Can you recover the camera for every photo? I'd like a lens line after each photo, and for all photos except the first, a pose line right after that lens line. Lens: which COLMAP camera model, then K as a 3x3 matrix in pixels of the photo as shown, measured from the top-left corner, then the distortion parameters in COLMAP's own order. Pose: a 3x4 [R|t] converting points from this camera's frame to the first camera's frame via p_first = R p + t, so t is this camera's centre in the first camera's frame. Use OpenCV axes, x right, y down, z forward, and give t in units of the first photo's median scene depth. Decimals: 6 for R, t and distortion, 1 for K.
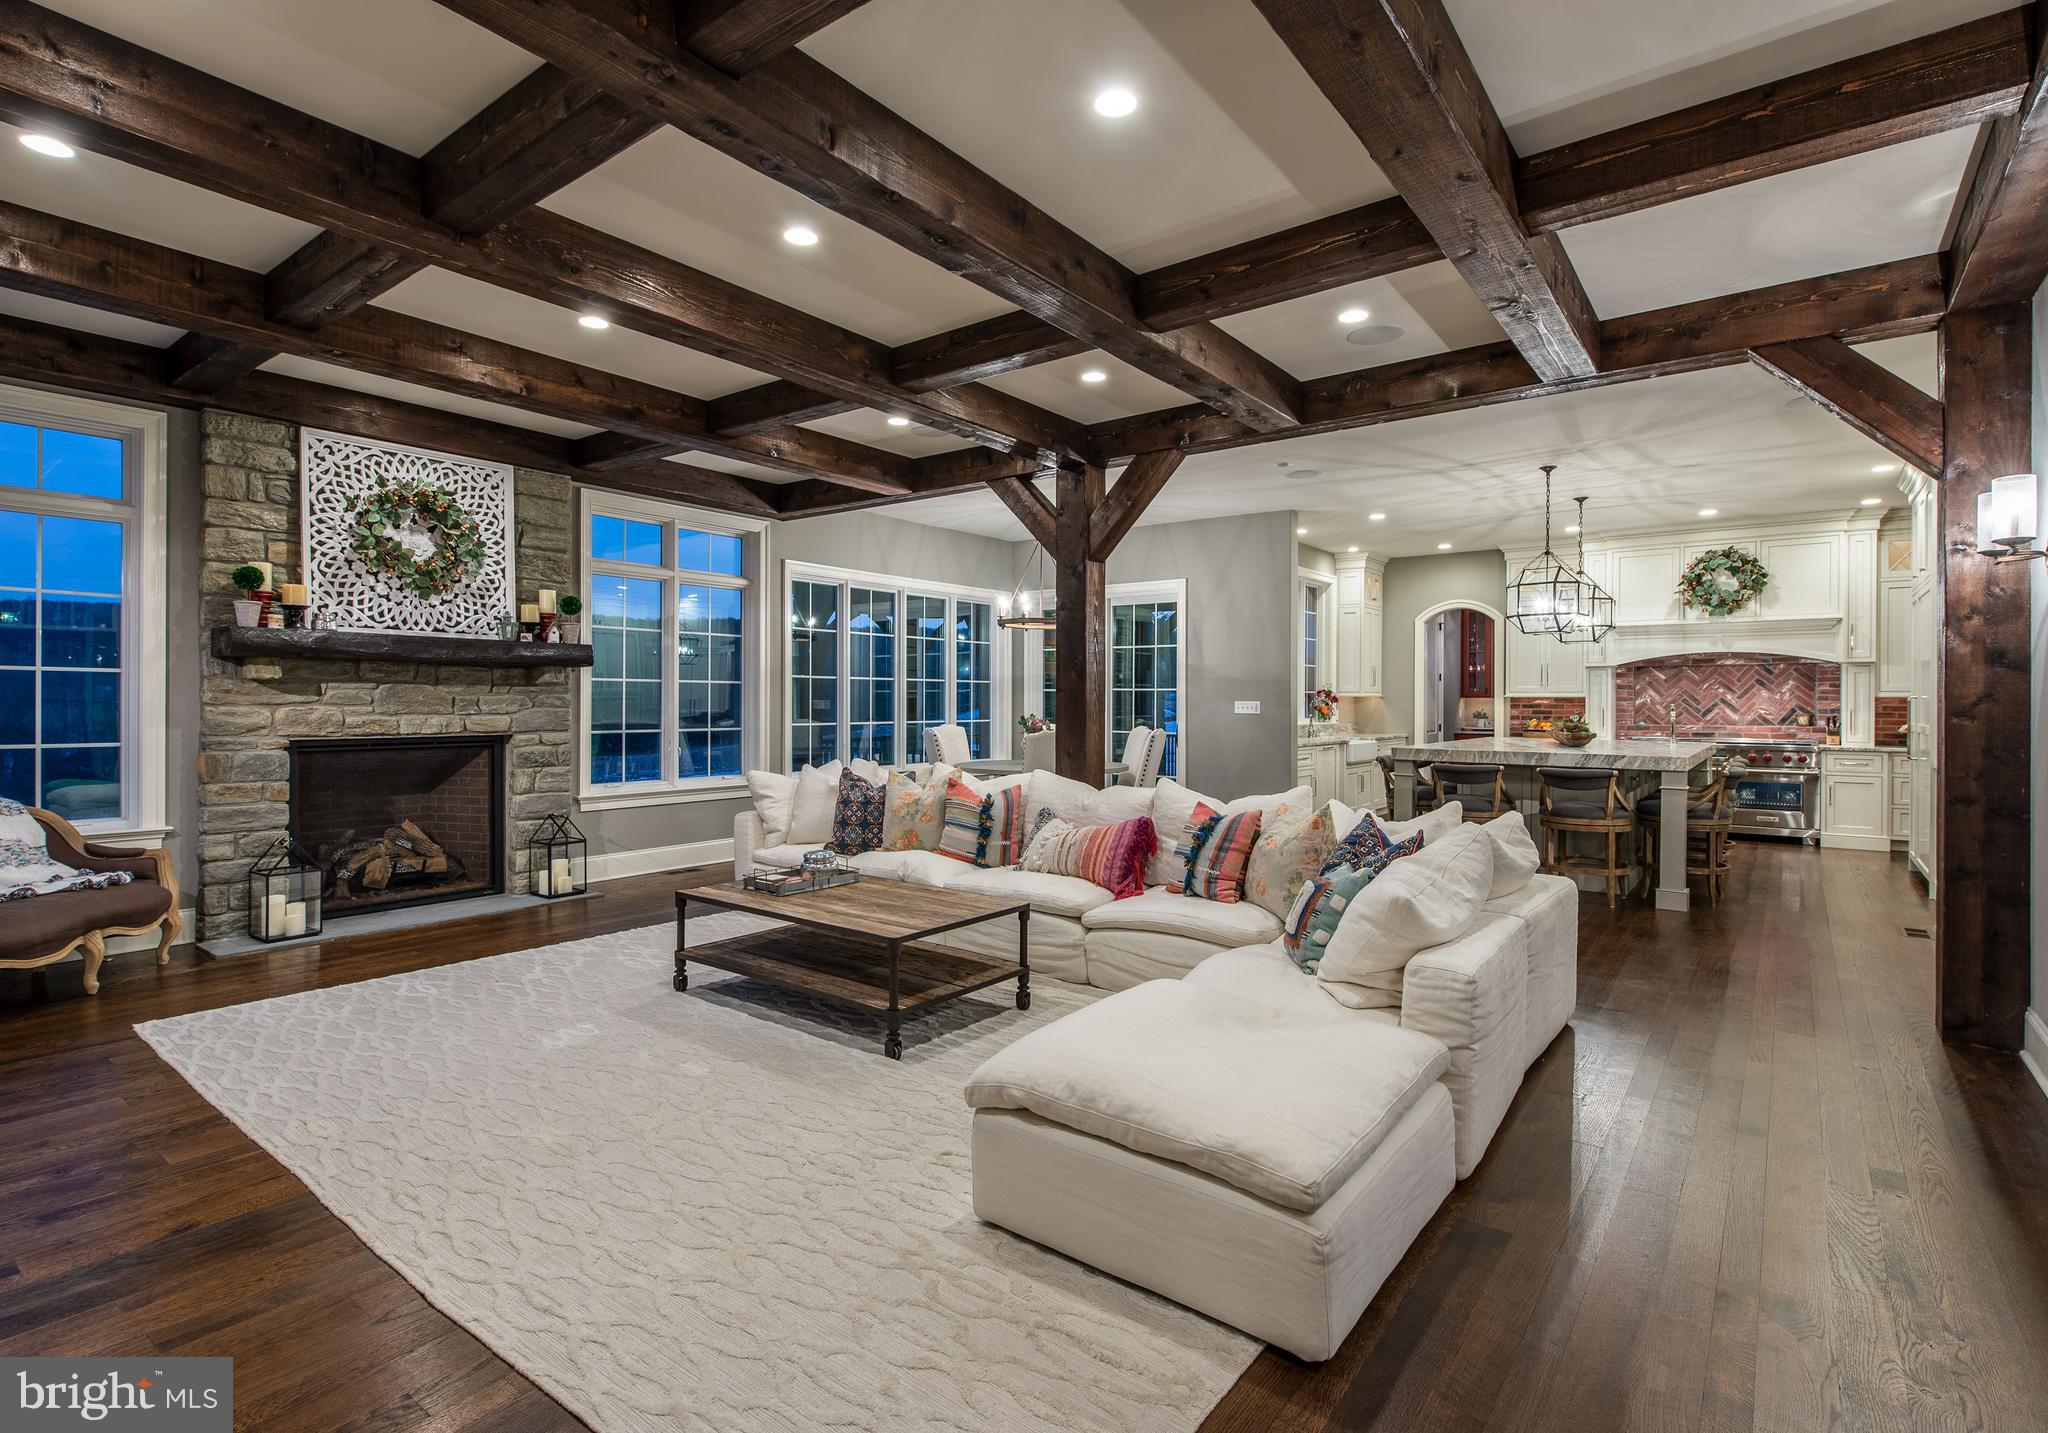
lens RADIAL K [[995.3, 0, 1021.4], [0, 995.3, 707.9], [0, 0, 1]] dist [0.004043, 0.000106]
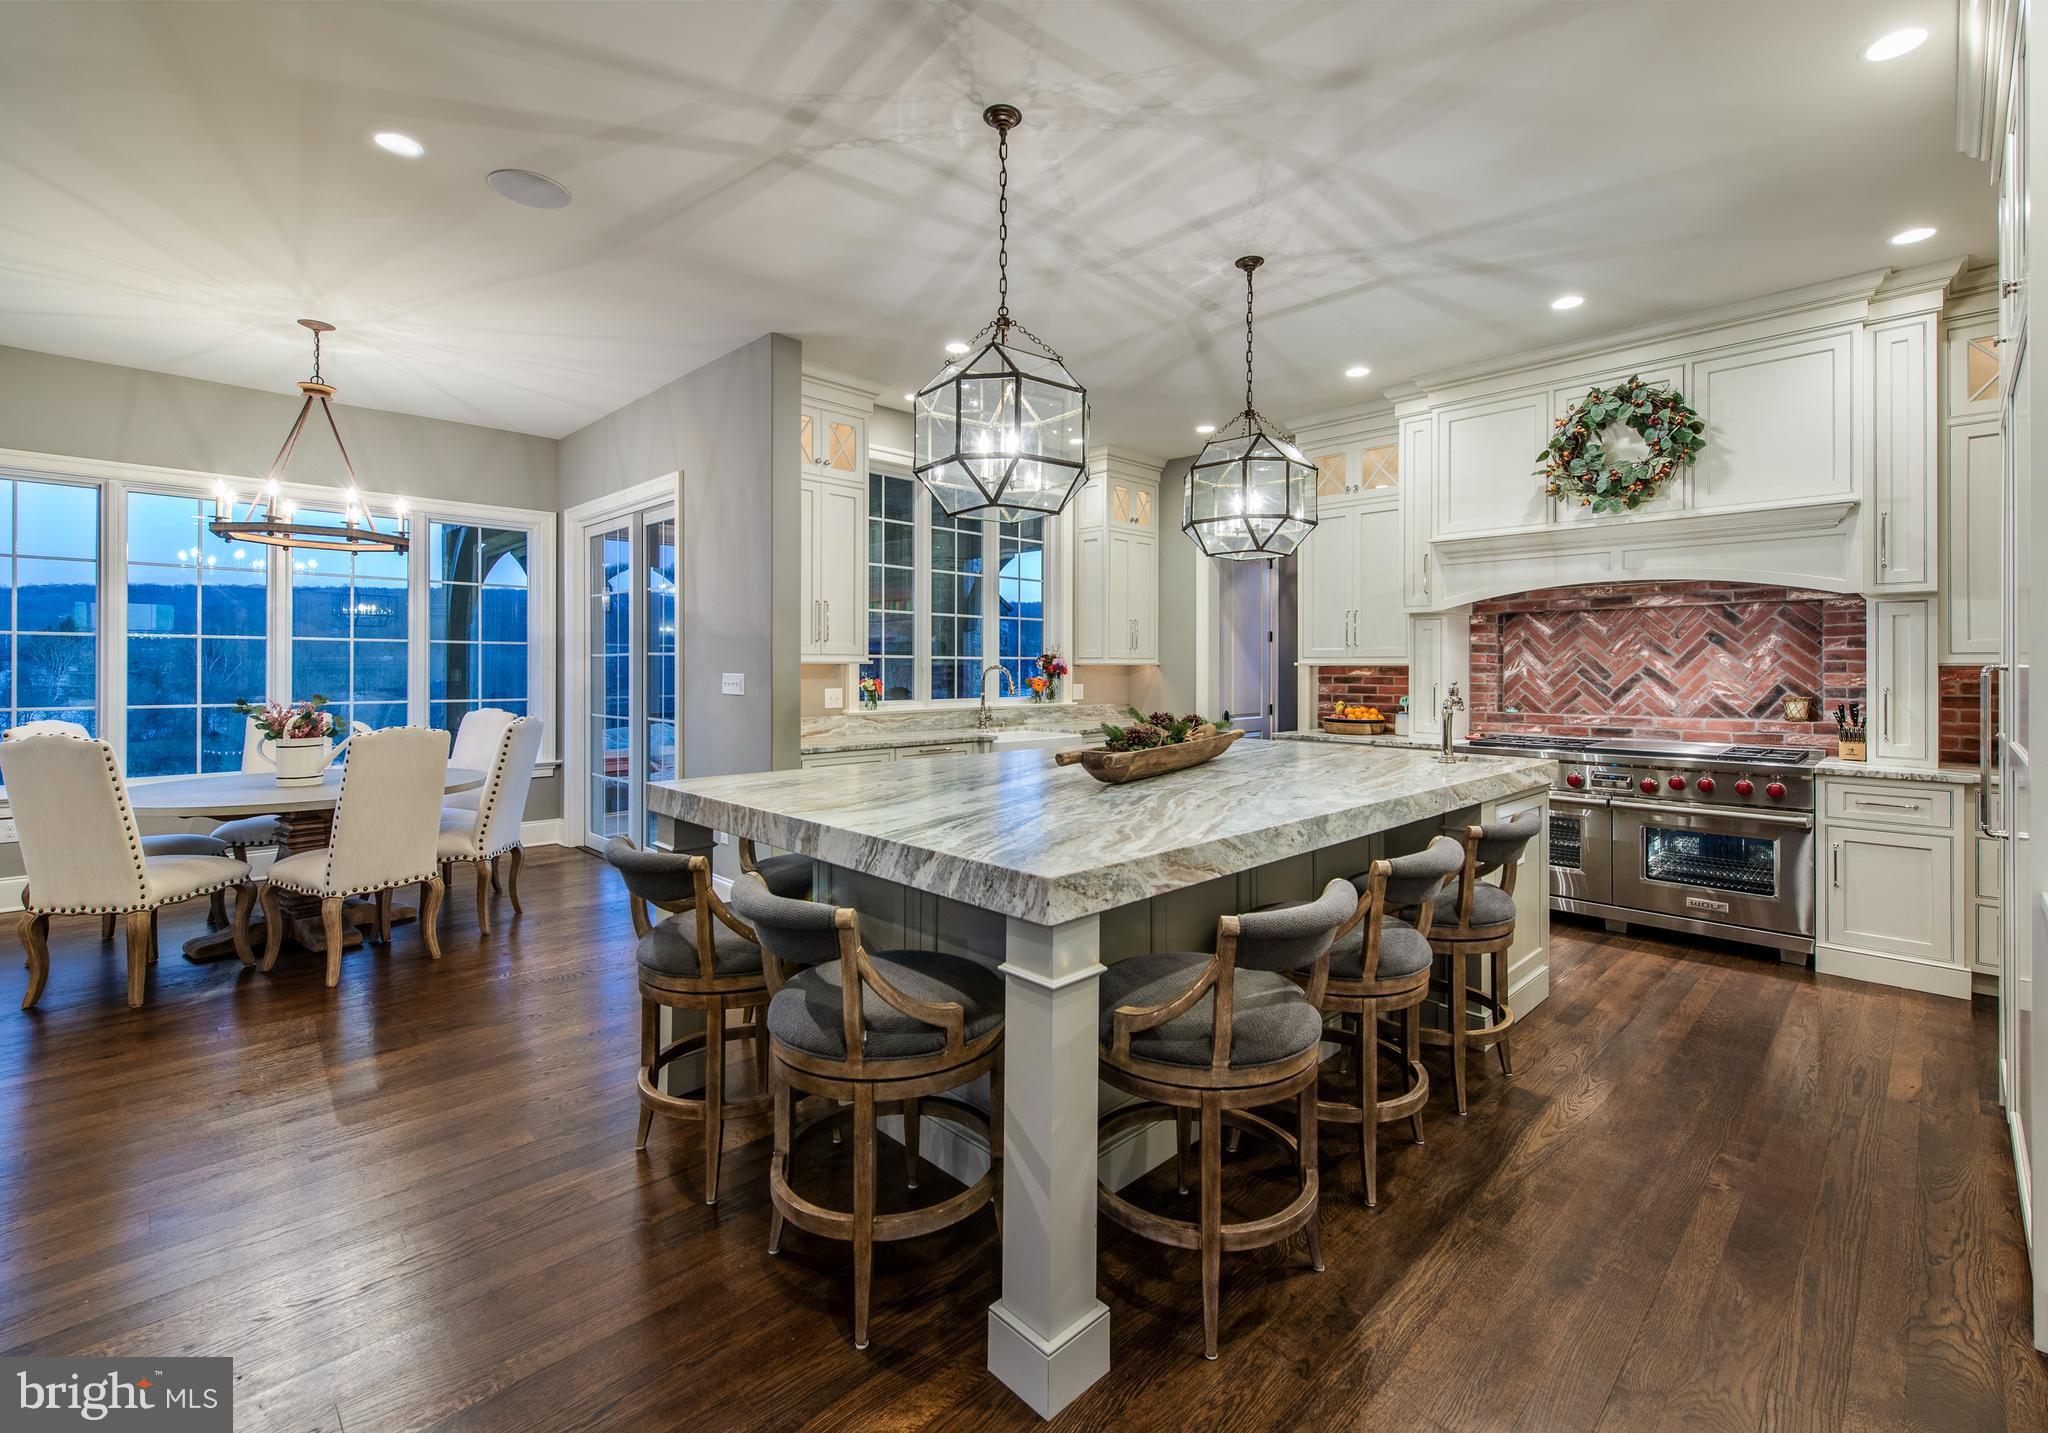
lens RADIAL K [[895.7, 0, 1054.8], [0, 895.7, 661.6], [0, 0, 1]] dist [0.012598, 0.000029]
pose [[0.992657, -0.002195, -0.120940, 0.453767], [0.000378, 0.999887, -0.015045, -0.005516], [0.120960, 0.014889, 0.992546, 0.481567]]
